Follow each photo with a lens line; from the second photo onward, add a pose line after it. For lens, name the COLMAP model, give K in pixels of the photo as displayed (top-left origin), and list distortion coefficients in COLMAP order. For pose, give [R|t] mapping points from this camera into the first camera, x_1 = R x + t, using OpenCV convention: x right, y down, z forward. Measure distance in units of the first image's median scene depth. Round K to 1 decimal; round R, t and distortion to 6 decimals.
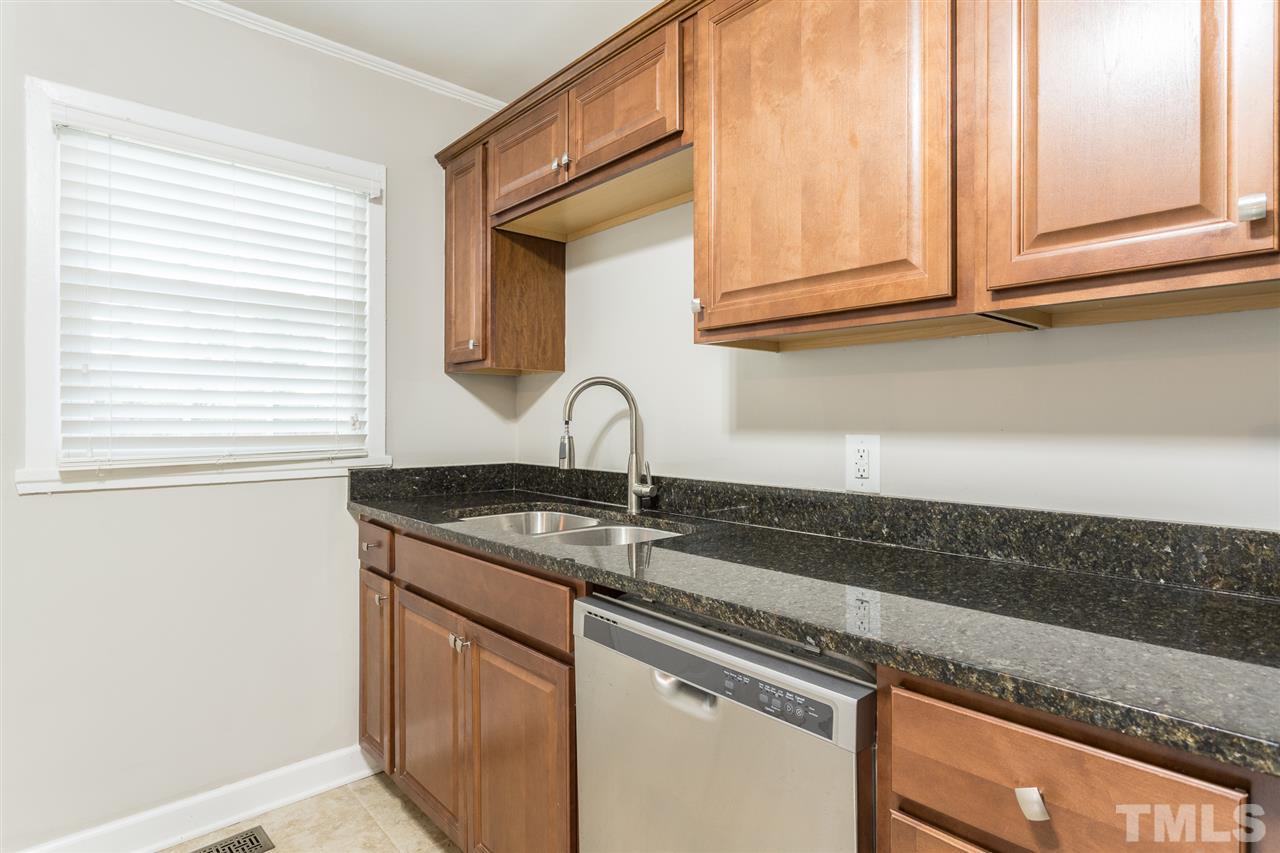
lens RADIAL K [[669.1, 0, 640.9], [0, 669.1, 418.1], [0, 0, 1]] dist [-0.003599, 0.003787]
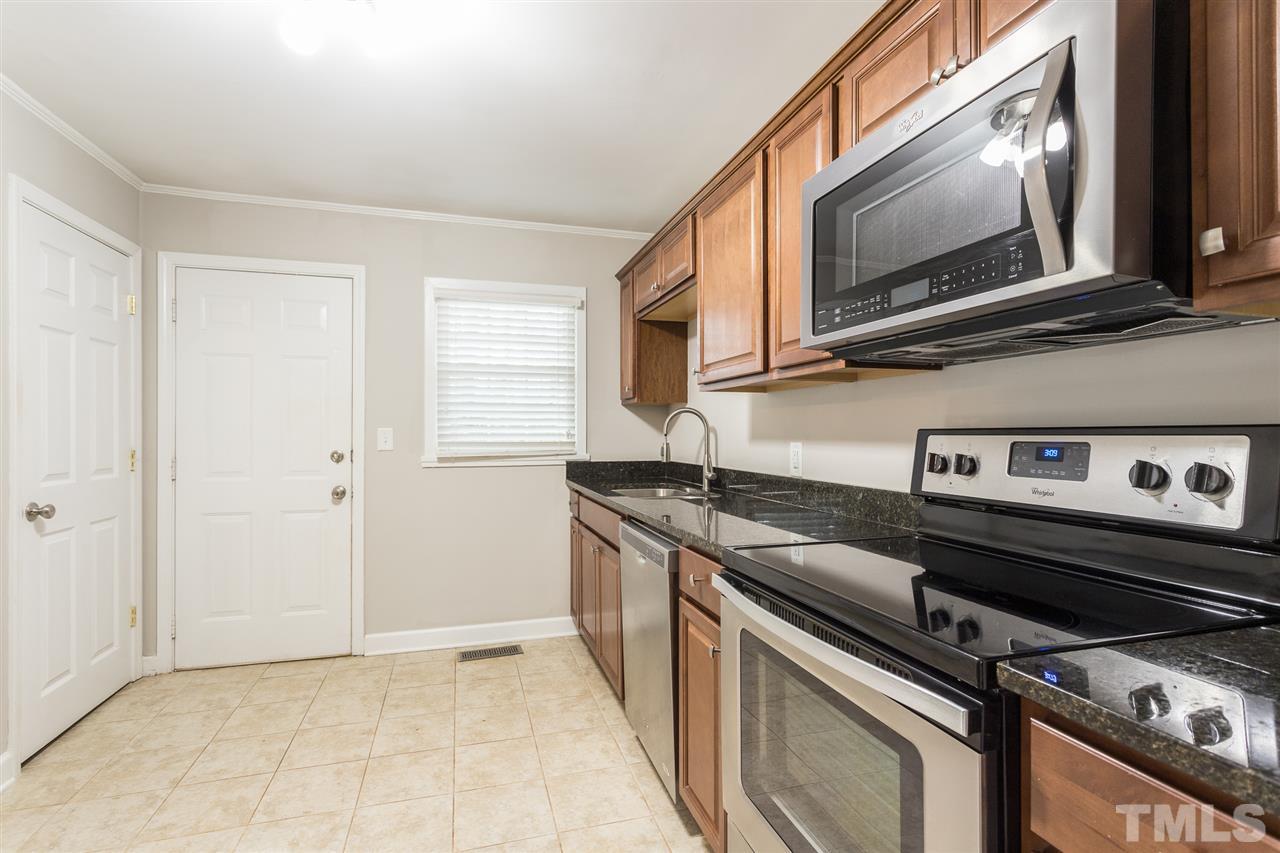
lens RADIAL K [[615.0, 0, 641.5], [0, 615.0, 430.6], [0, 0, 1]] dist [0.004646, -0.000228]
pose [[0.902345, -0.003138, -0.431004, 0.509872], [0.003110, 0.999995, -0.000770, -0.003174], [0.431004, -0.000645, 0.902350, -0.444565]]
